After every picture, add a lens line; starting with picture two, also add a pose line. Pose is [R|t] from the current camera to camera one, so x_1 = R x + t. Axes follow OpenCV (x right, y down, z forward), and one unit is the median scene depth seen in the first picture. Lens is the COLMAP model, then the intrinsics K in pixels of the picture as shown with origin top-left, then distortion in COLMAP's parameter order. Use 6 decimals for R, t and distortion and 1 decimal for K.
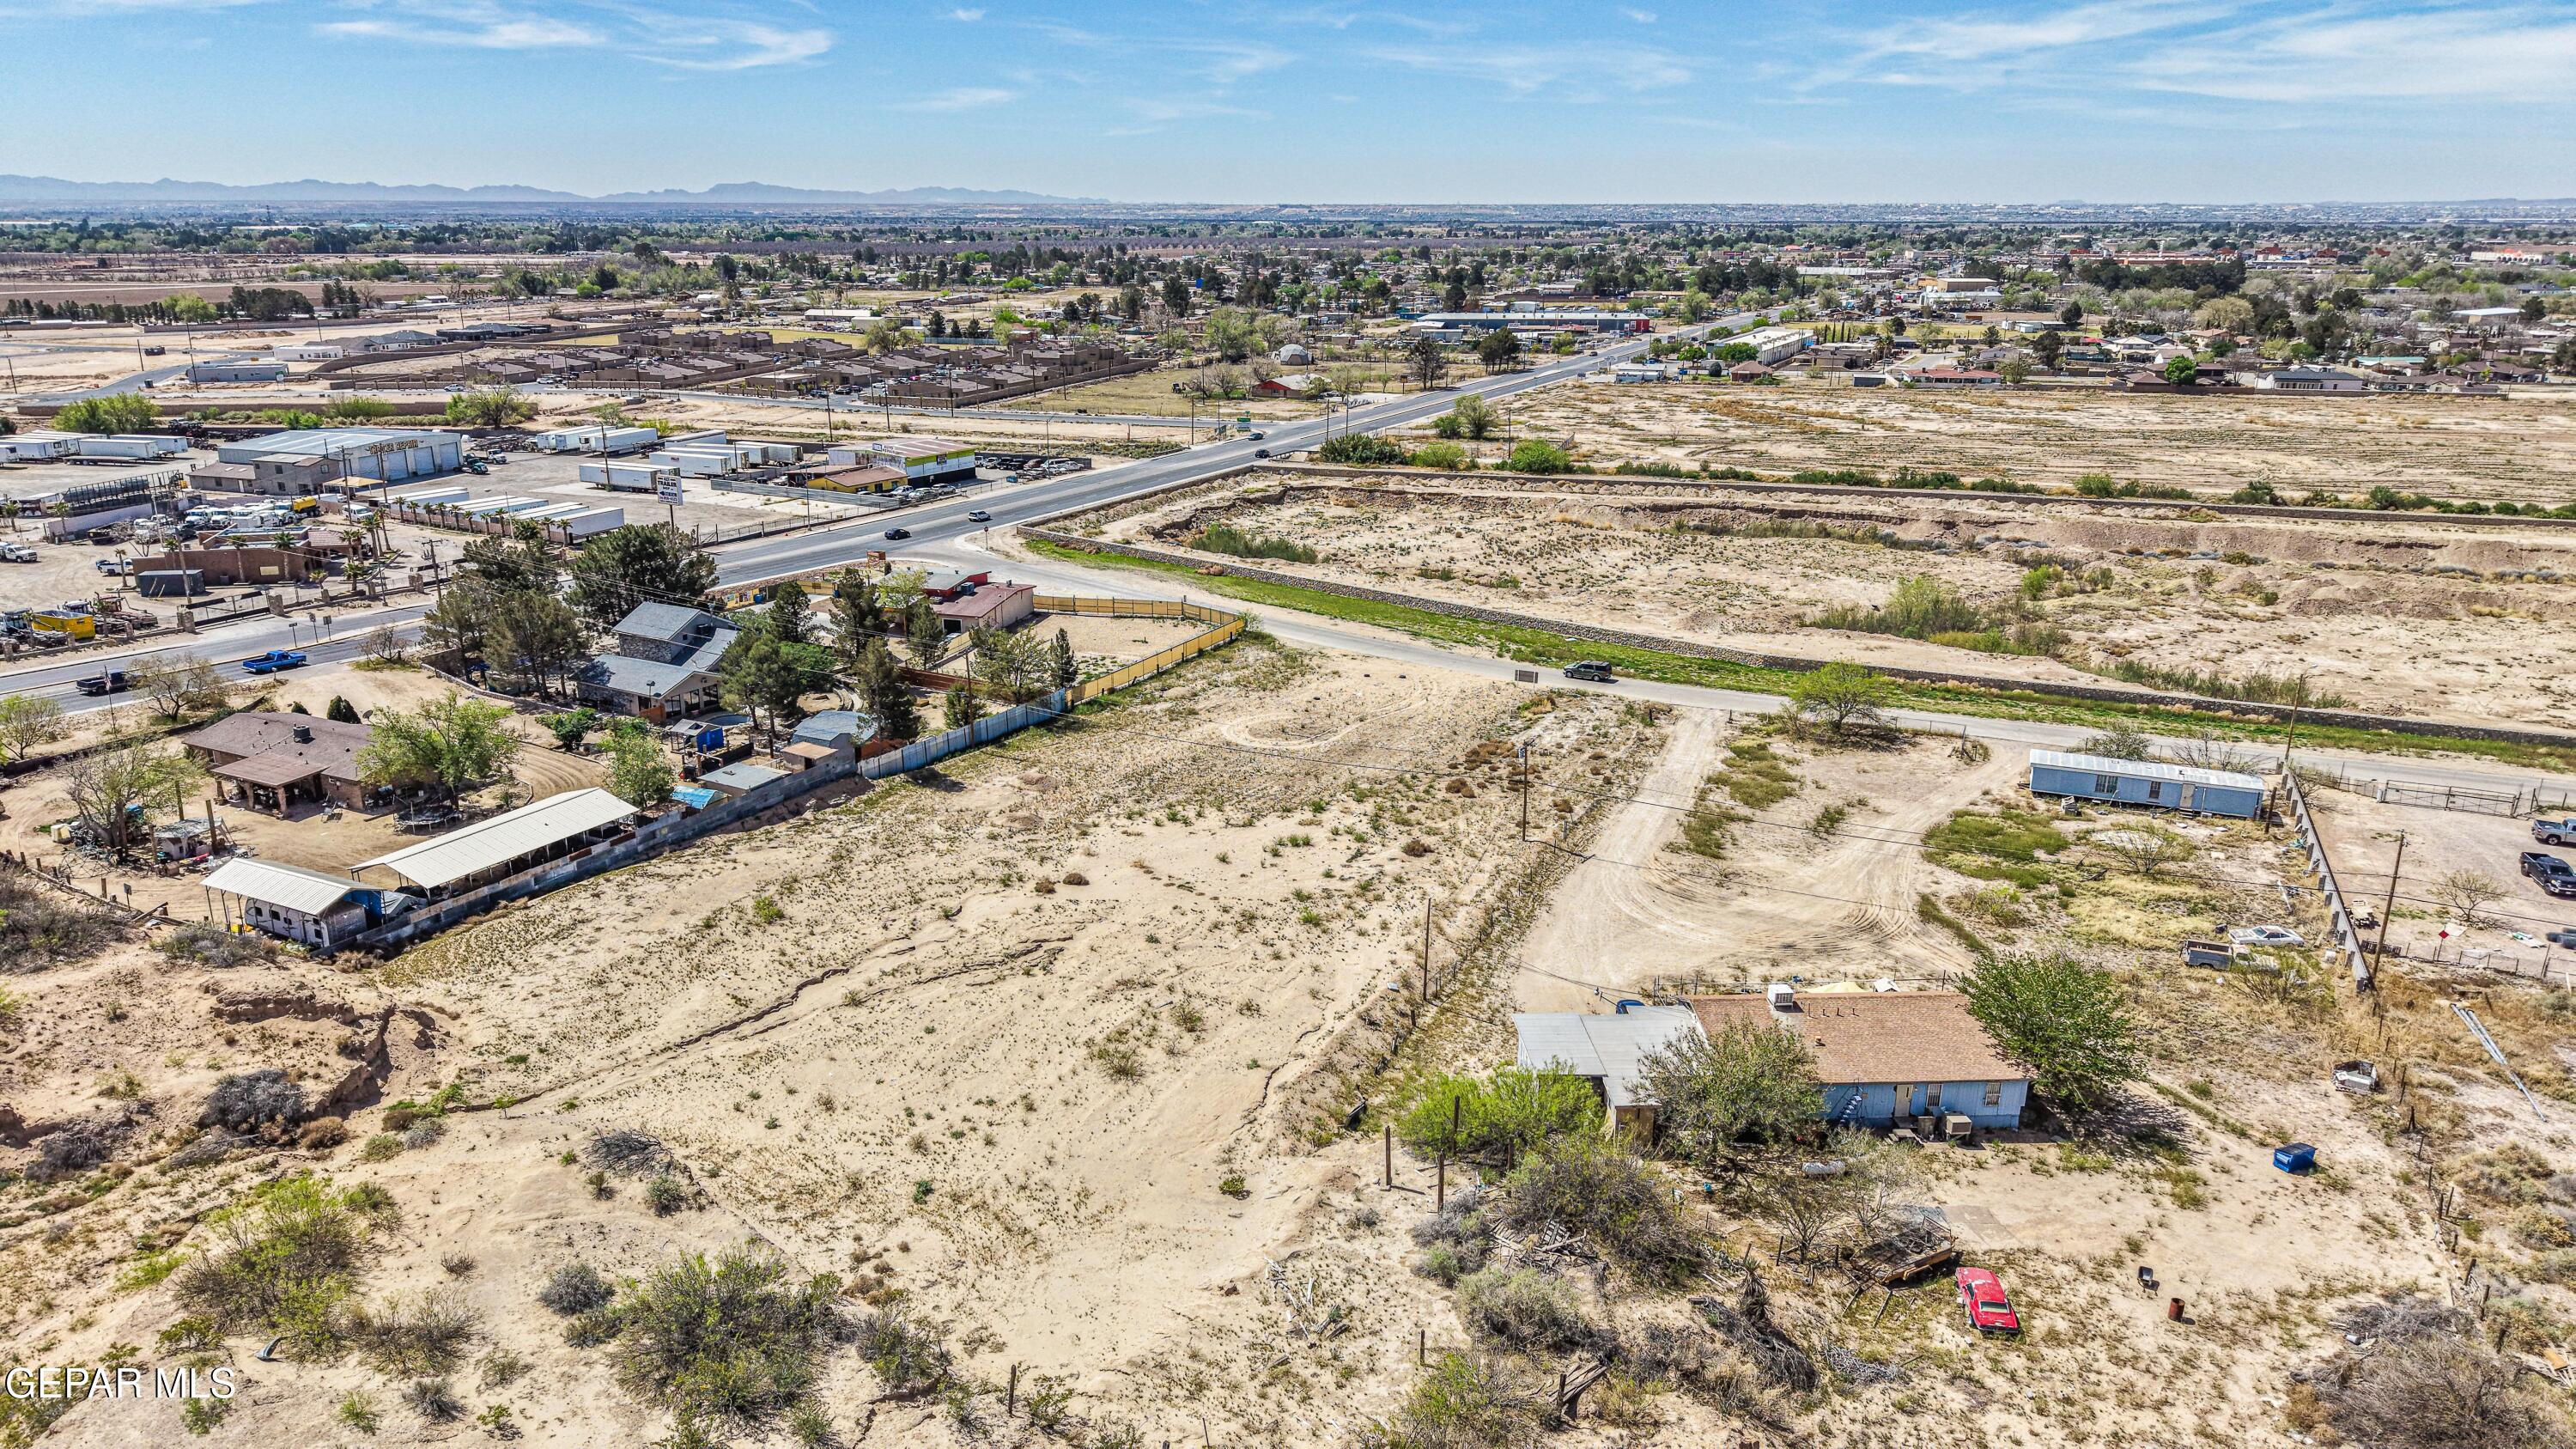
lens RADIAL K [[1717.7, 0, 1287.0], [0, 1717.7, 739.3], [0, 0, 1]] dist [0.047509, -0.052706]
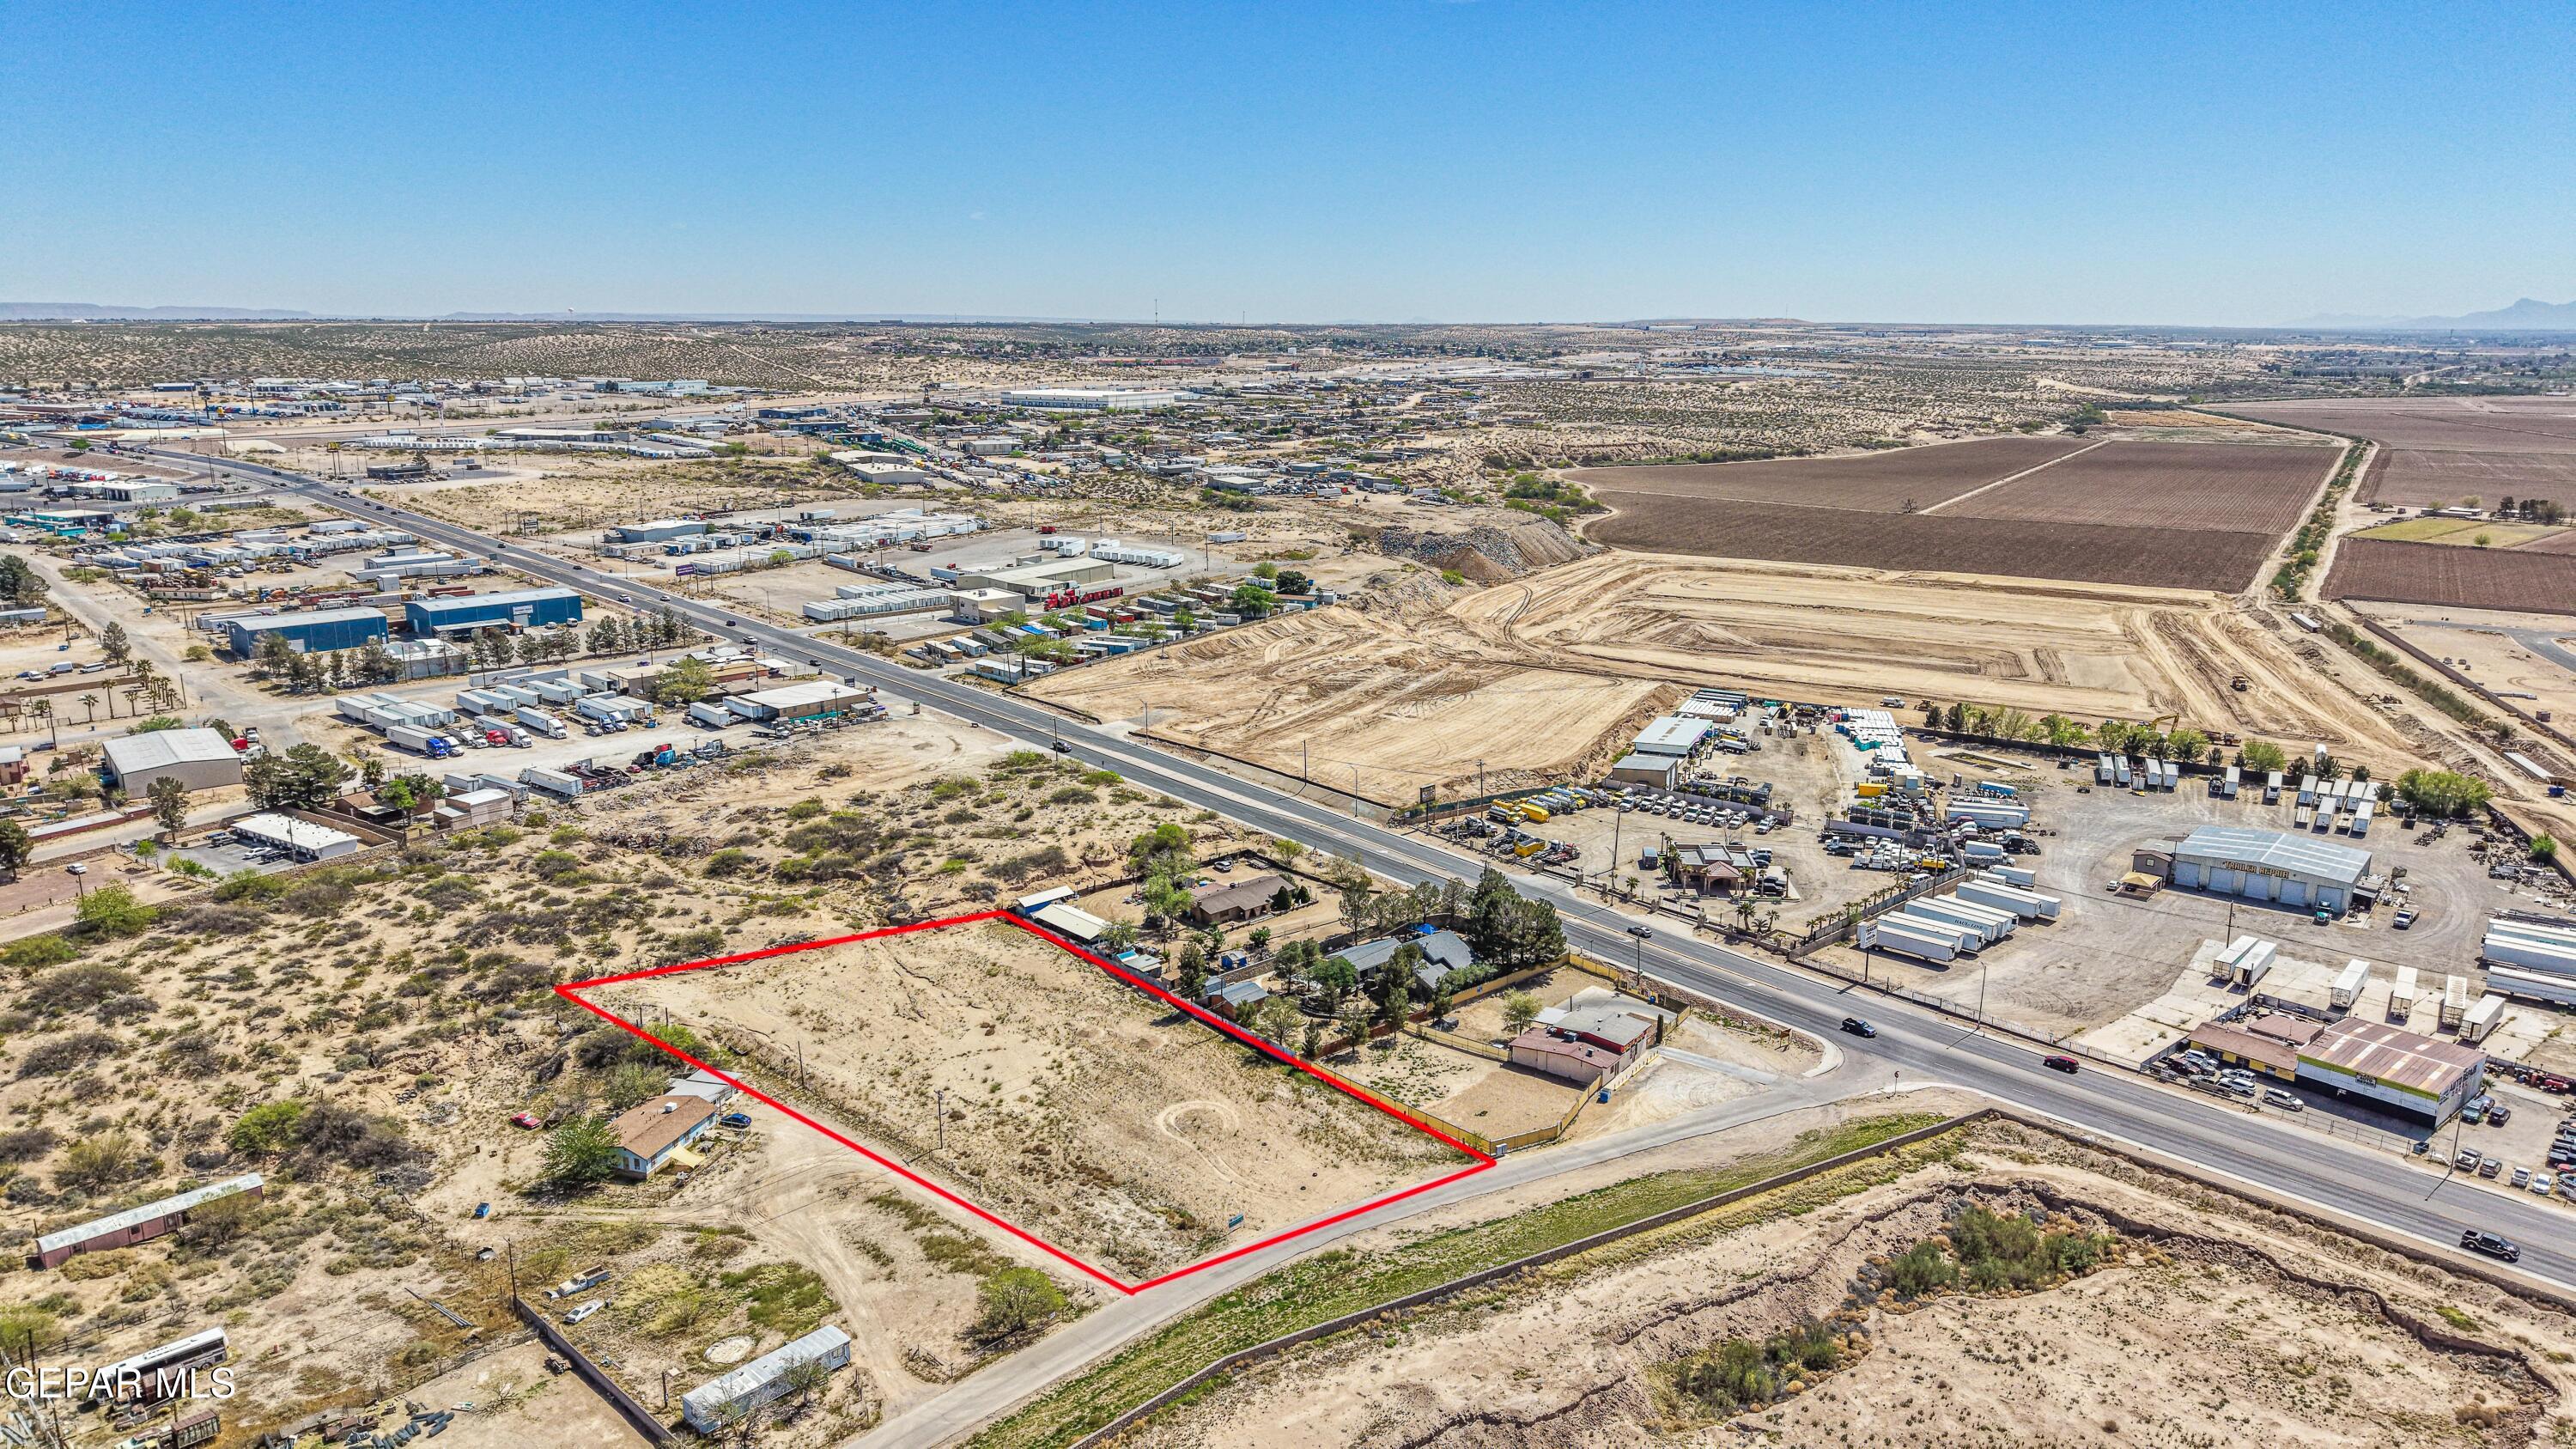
lens RADIAL K [[1717.7, 0, 1281.2], [0, 1717.7, 711.6], [0, 0, 1]] dist [0.047509, -0.052706]
pose [[-0.346244, 0.206081, -0.915230, 1.492342], [-0.273484, 0.911029, 0.308598, -0.954239], [0.897397, 0.357151, -0.259078, 1.567557]]
